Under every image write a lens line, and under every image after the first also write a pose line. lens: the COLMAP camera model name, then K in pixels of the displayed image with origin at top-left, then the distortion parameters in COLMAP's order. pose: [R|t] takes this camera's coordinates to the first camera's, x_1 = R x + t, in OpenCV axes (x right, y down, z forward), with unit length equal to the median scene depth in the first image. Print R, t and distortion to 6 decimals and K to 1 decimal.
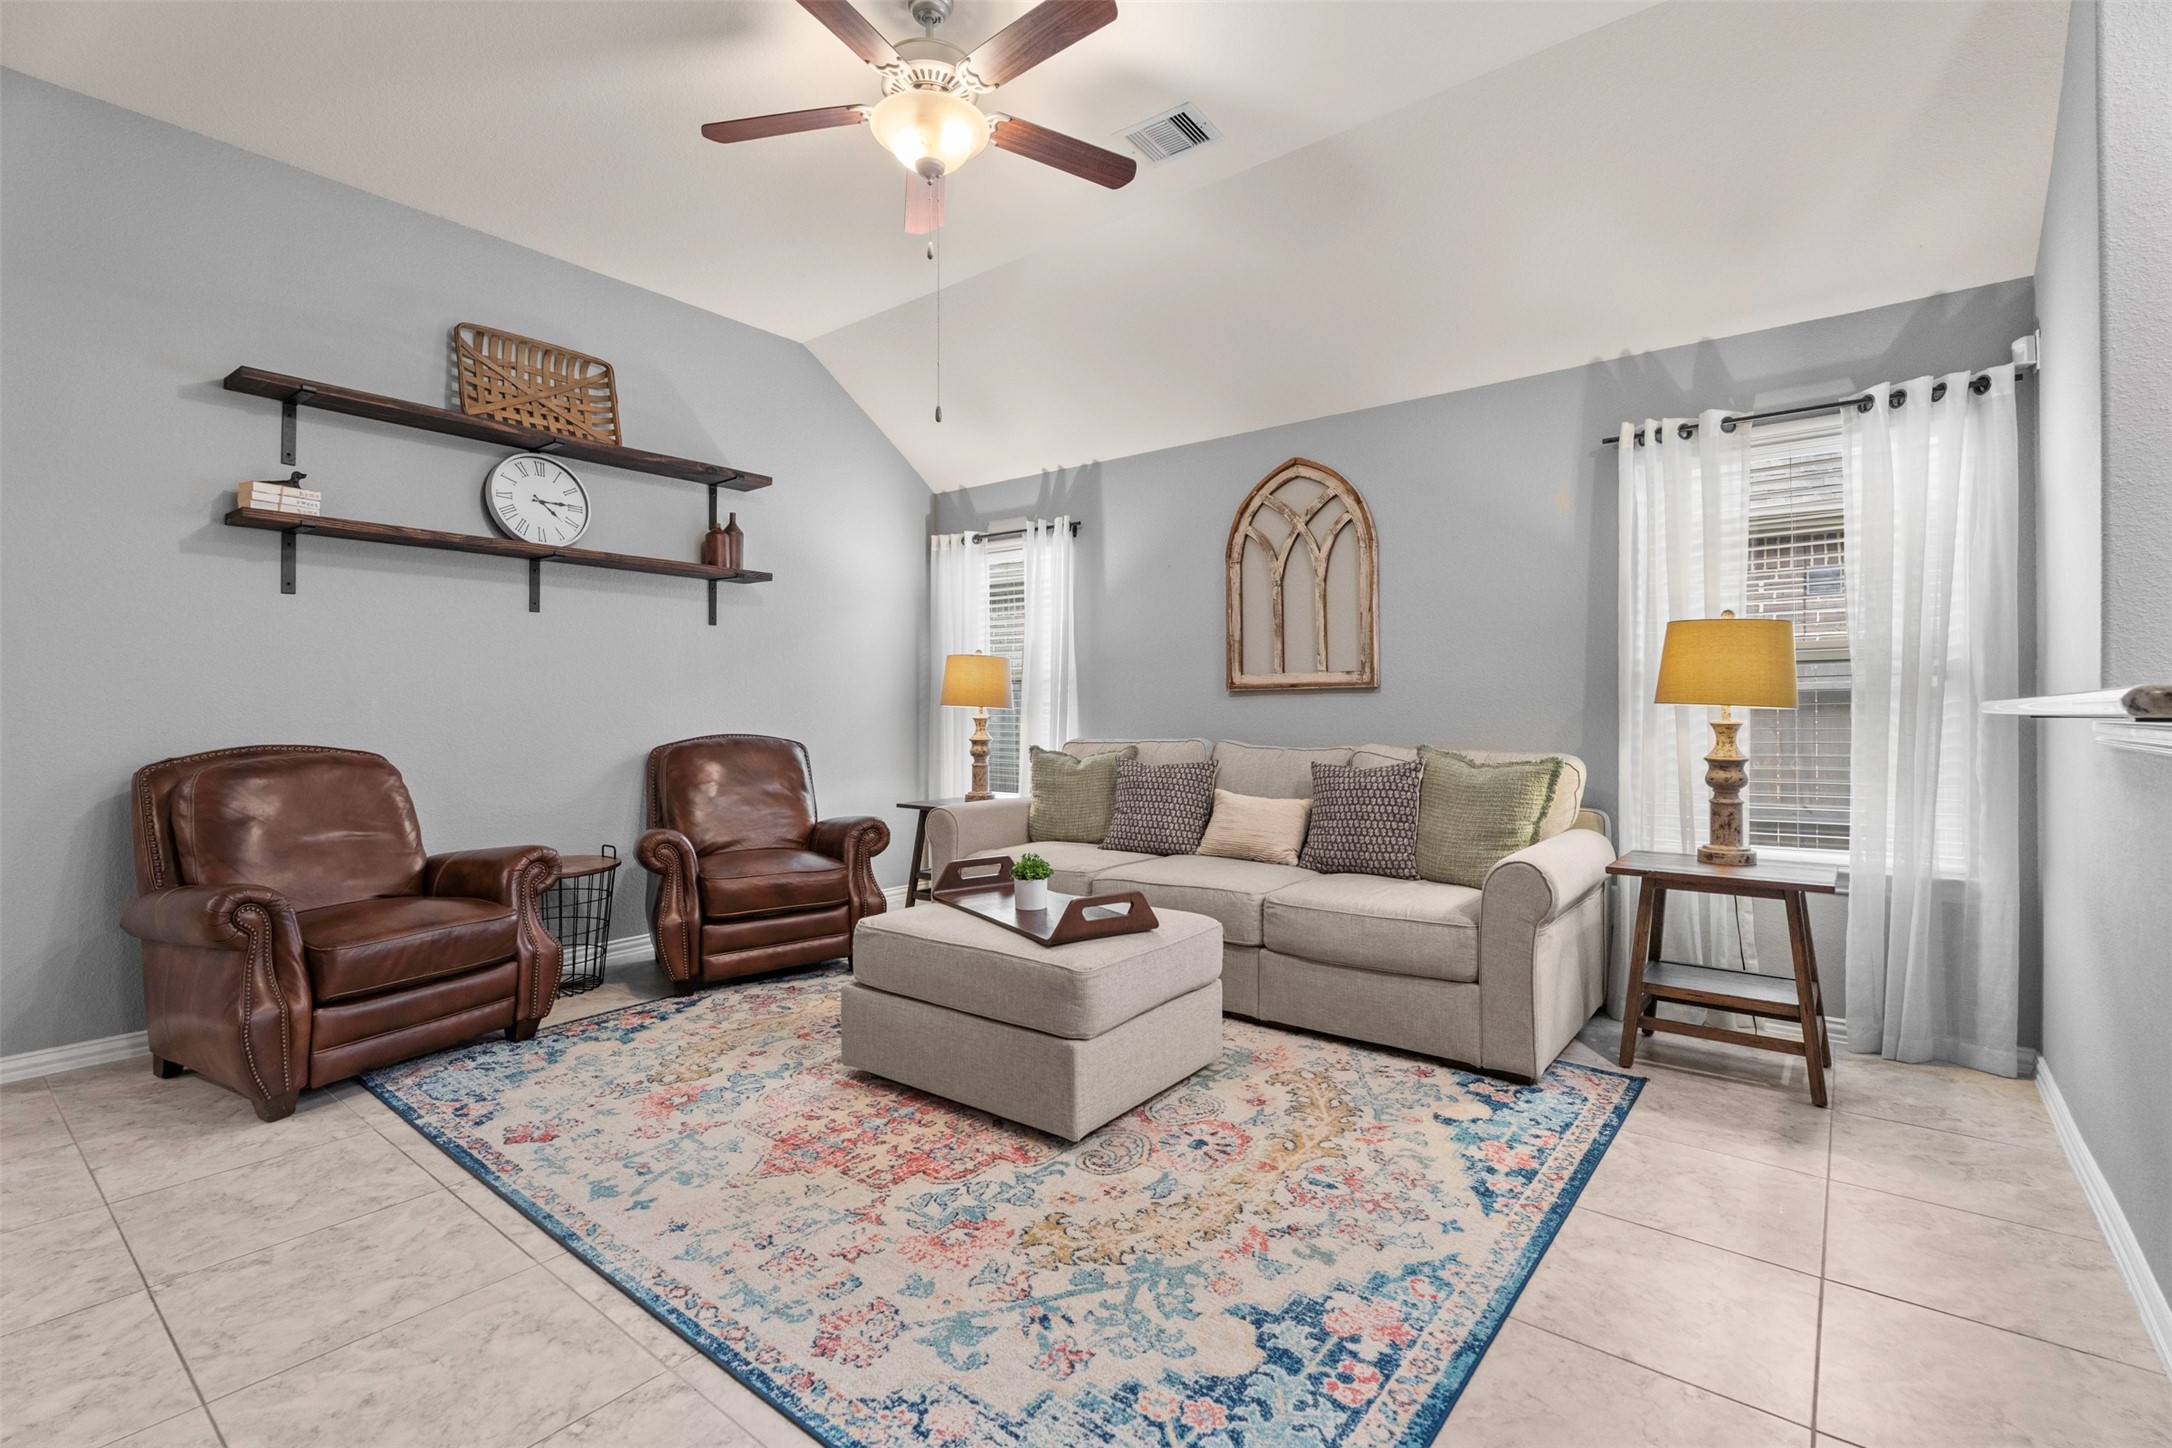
lens RADIAL K [[972.9, 0, 1092.7], [0, 972.9, 704.8], [0, 0, 1]] dist [0.000245, 0.000837]
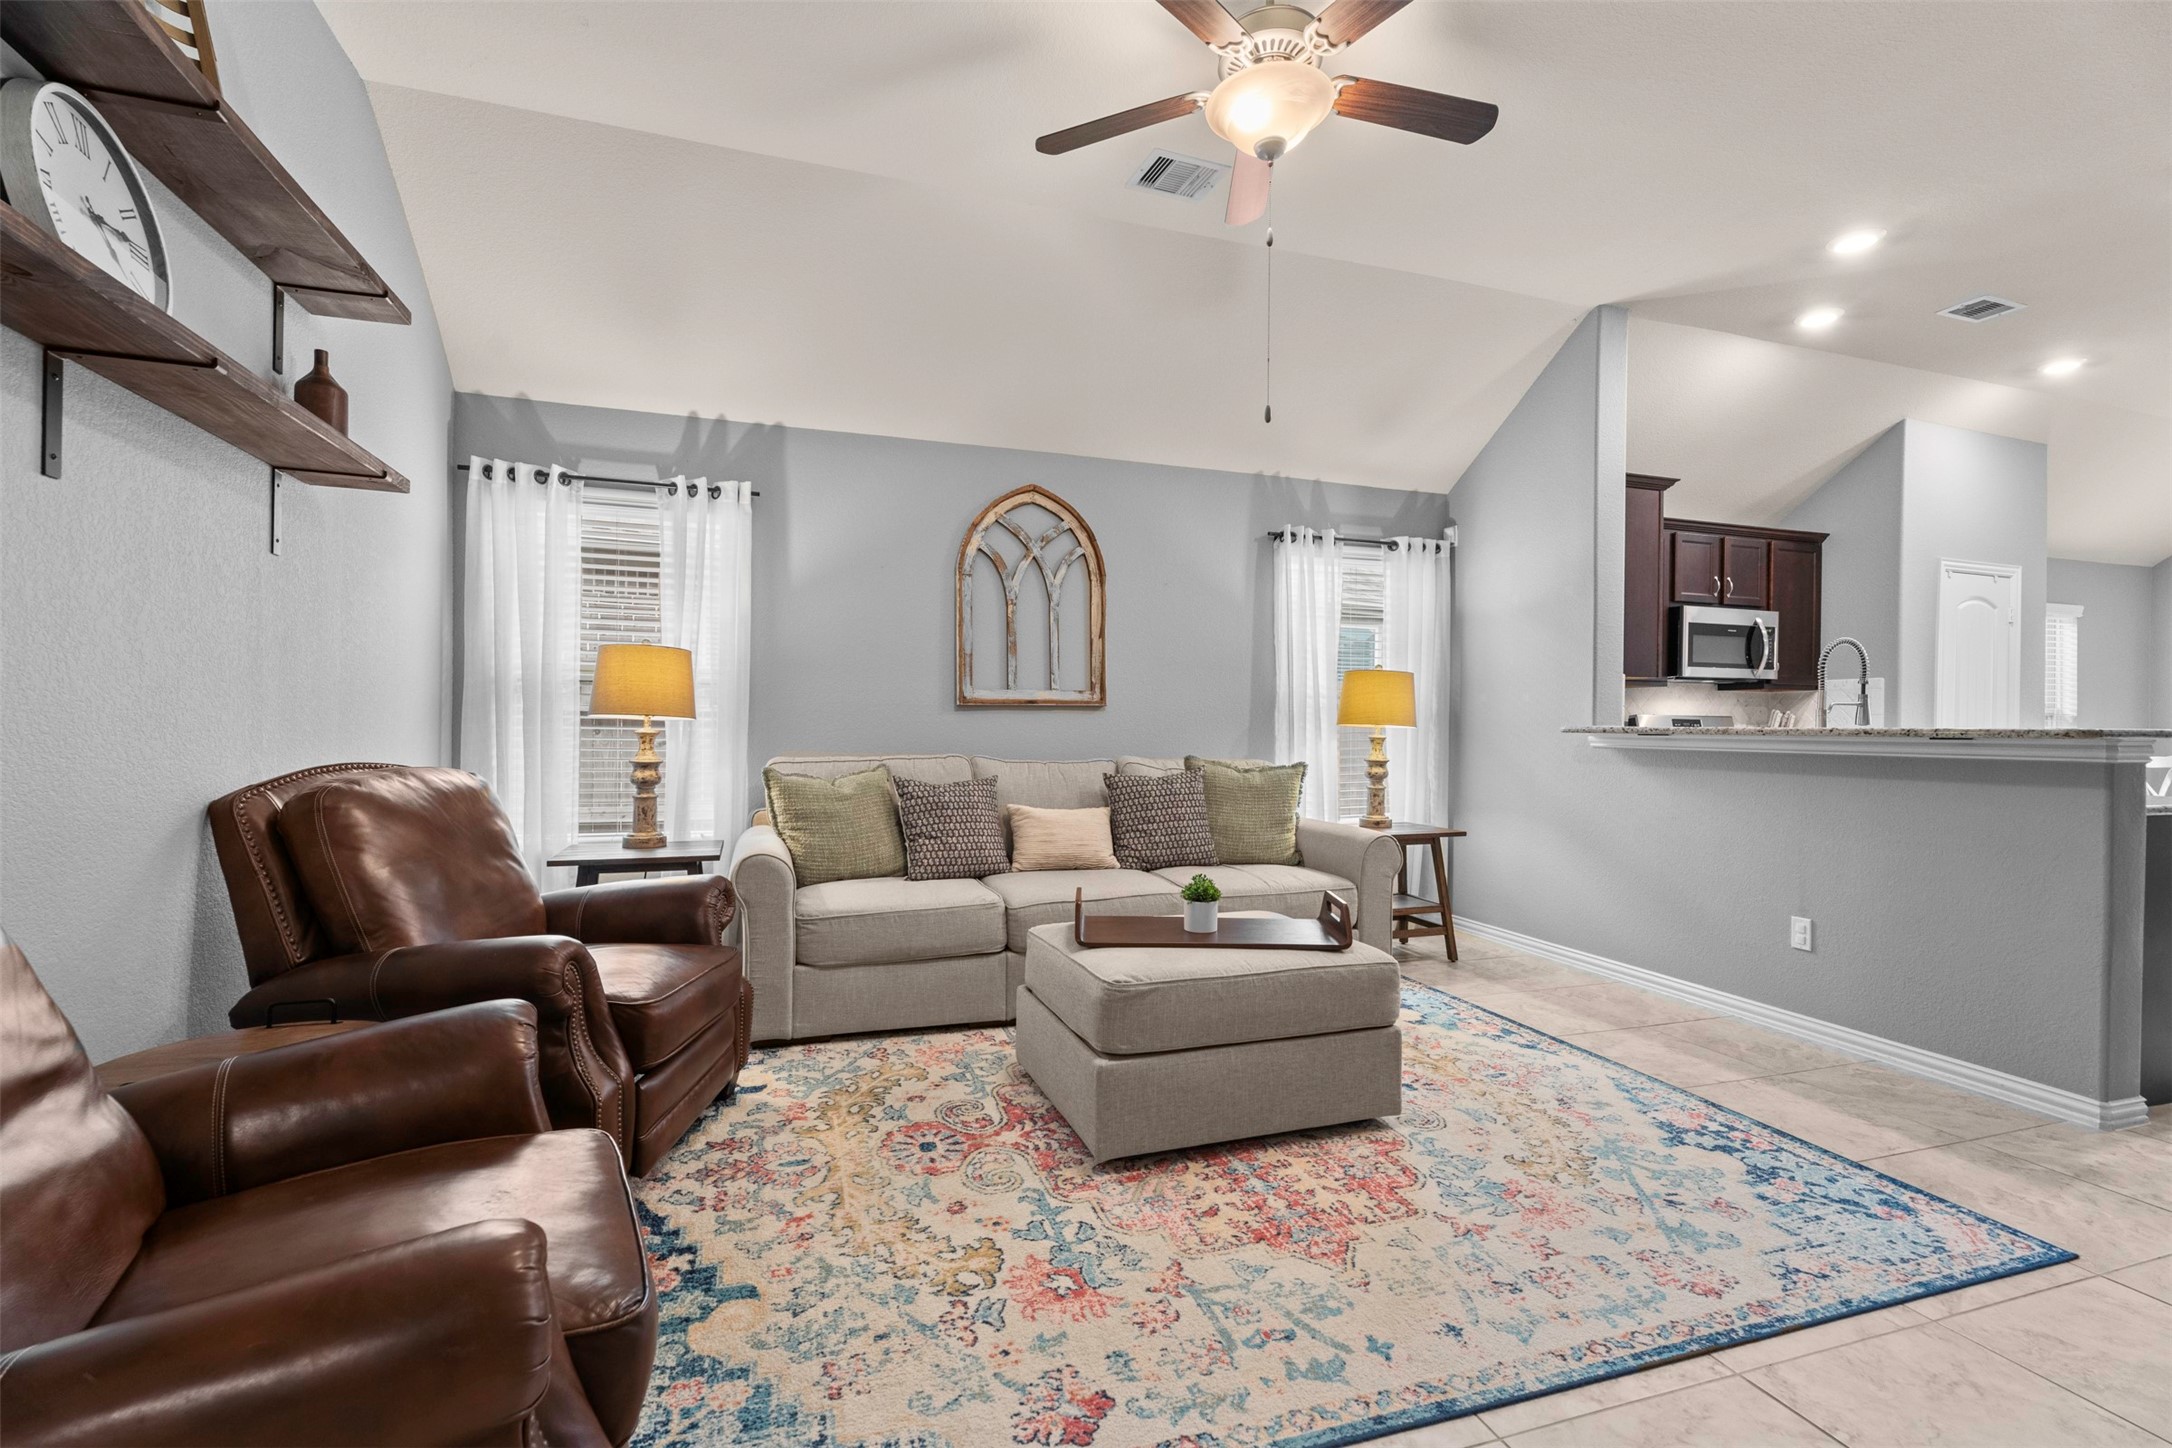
lens RADIAL K [[954.5, 0, 1082.3], [0, 954.5, 725.9], [0, 0, 1]] dist [0.003929, -0.000268]
pose [[0.552642, 0.005240, 0.833402, -1.050653], [-0.014542, 0.999889, 0.003356, 0.002628], [-0.833292, -0.013974, 0.552657, 0.648386]]
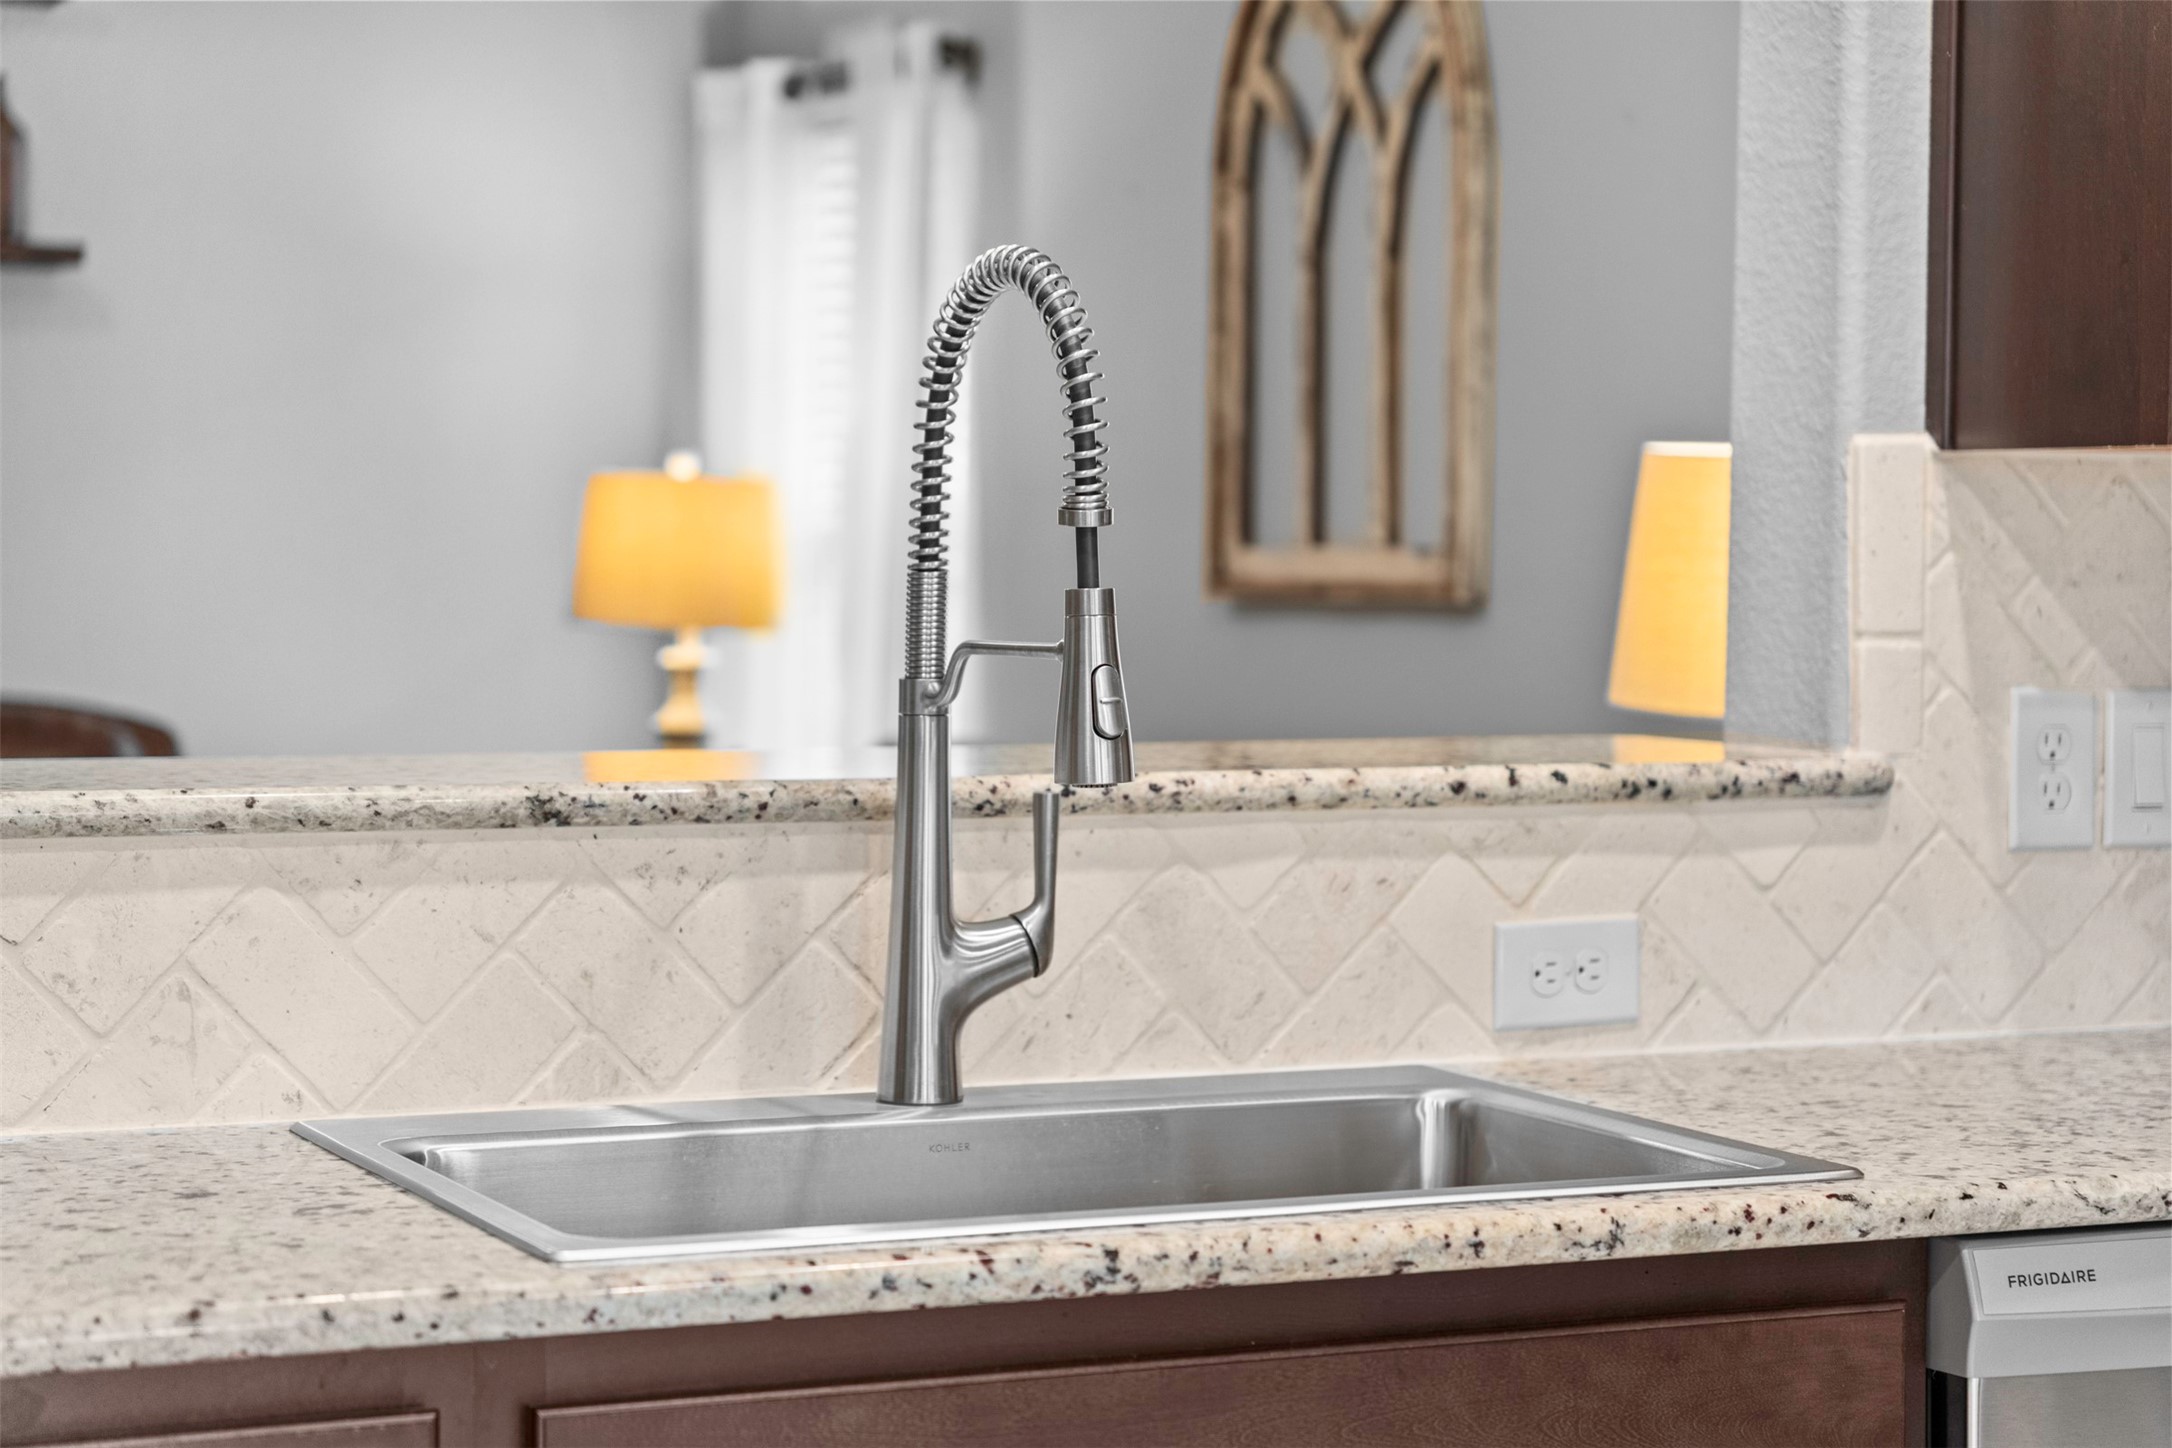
lens RADIAL K [[4274.1, 0, 1086.0], [0, 4274.1, 724.0], [0, 0, 1]] dist [-0.023565, -0.133118]
pose [[0.896713, 0.030366, -0.441570, 1.256572], [-0.008852, 0.998675, 0.050702, -0.076619], [0.442525, -0.041557, 0.895793, -0.442177]]
